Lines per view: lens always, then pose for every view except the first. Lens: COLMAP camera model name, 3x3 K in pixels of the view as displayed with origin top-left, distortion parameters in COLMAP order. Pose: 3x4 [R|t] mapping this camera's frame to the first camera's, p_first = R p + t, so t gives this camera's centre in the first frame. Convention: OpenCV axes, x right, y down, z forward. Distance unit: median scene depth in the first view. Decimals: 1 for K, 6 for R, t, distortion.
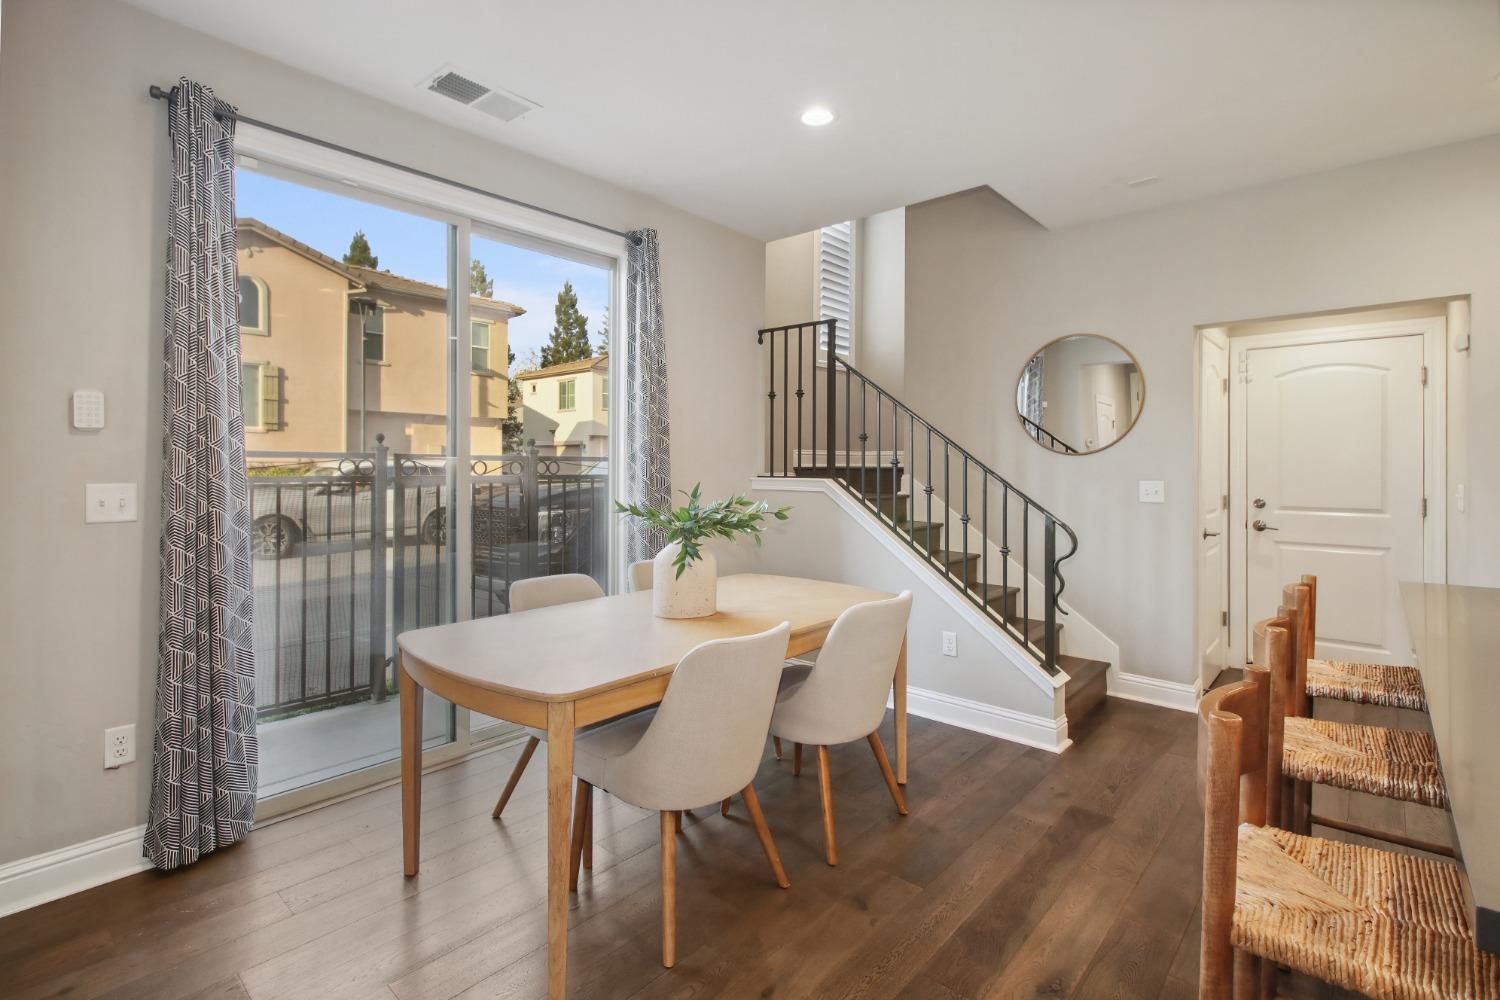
lens RADIAL K [[705.7, 0, 737.8], [0, 705.7, 468.0], [0, 0, 1]] dist [0.002384, -0.000948]
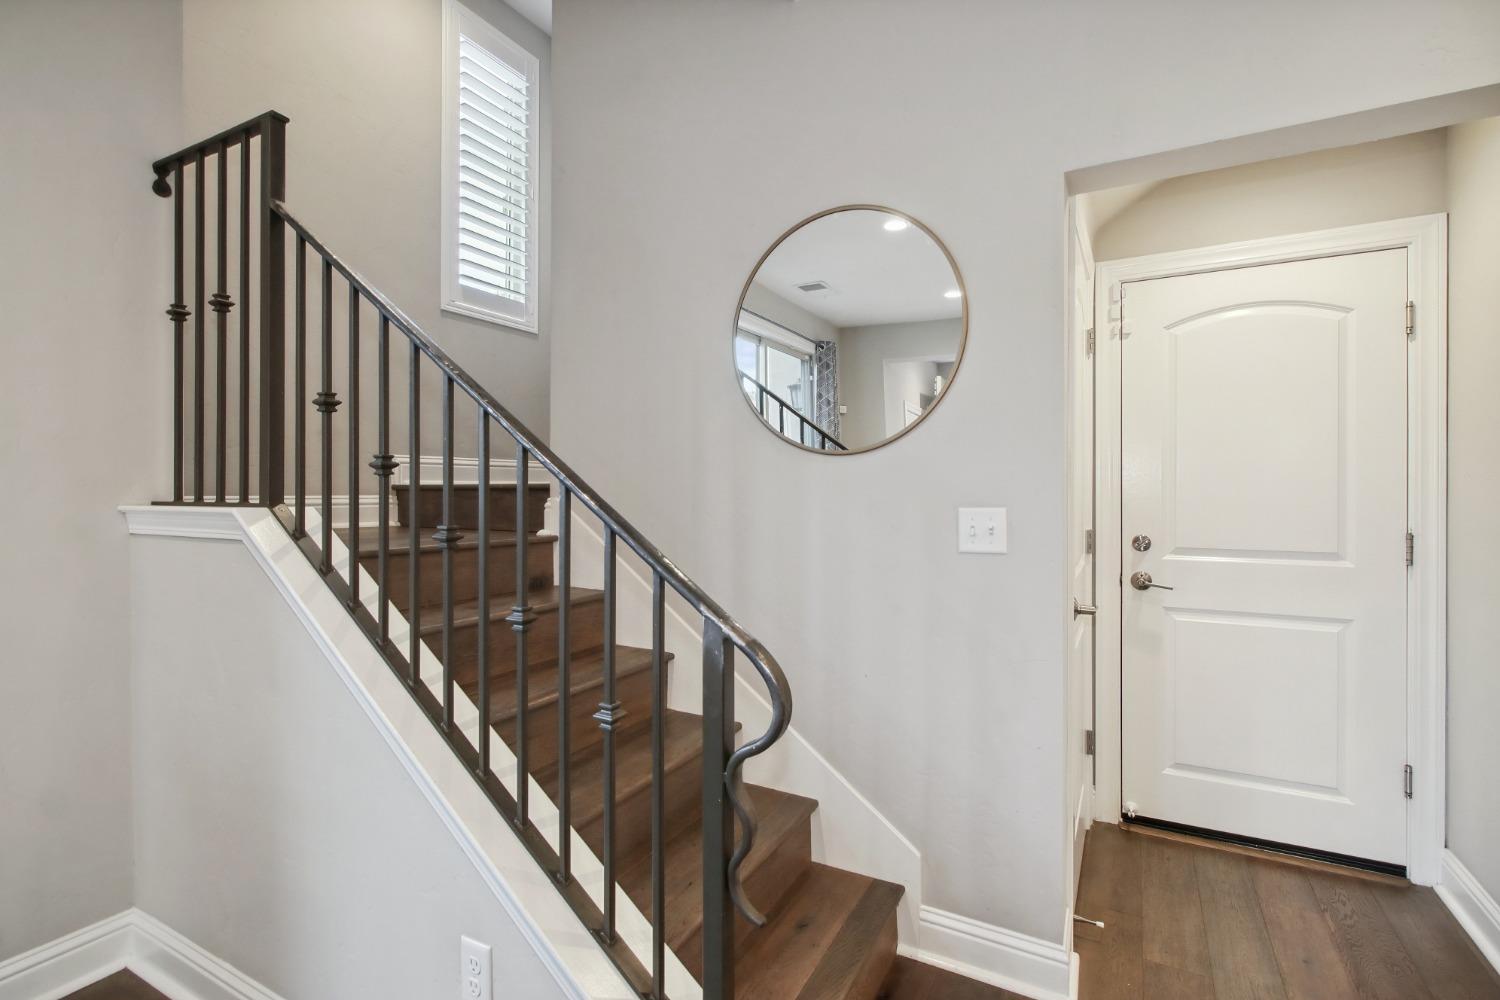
lens RADIAL K [[705.7, 0, 736.3], [0, 705.7, 498.2], [0, 0, 1]] dist [0.002384, -0.000948]
pose [[0.974701, -0.005603, 0.223444, 0.318401], [0.004044, 0.999964, 0.007432, 0.008013], [-0.223477, -0.006341, 0.974688, 0.573568]]
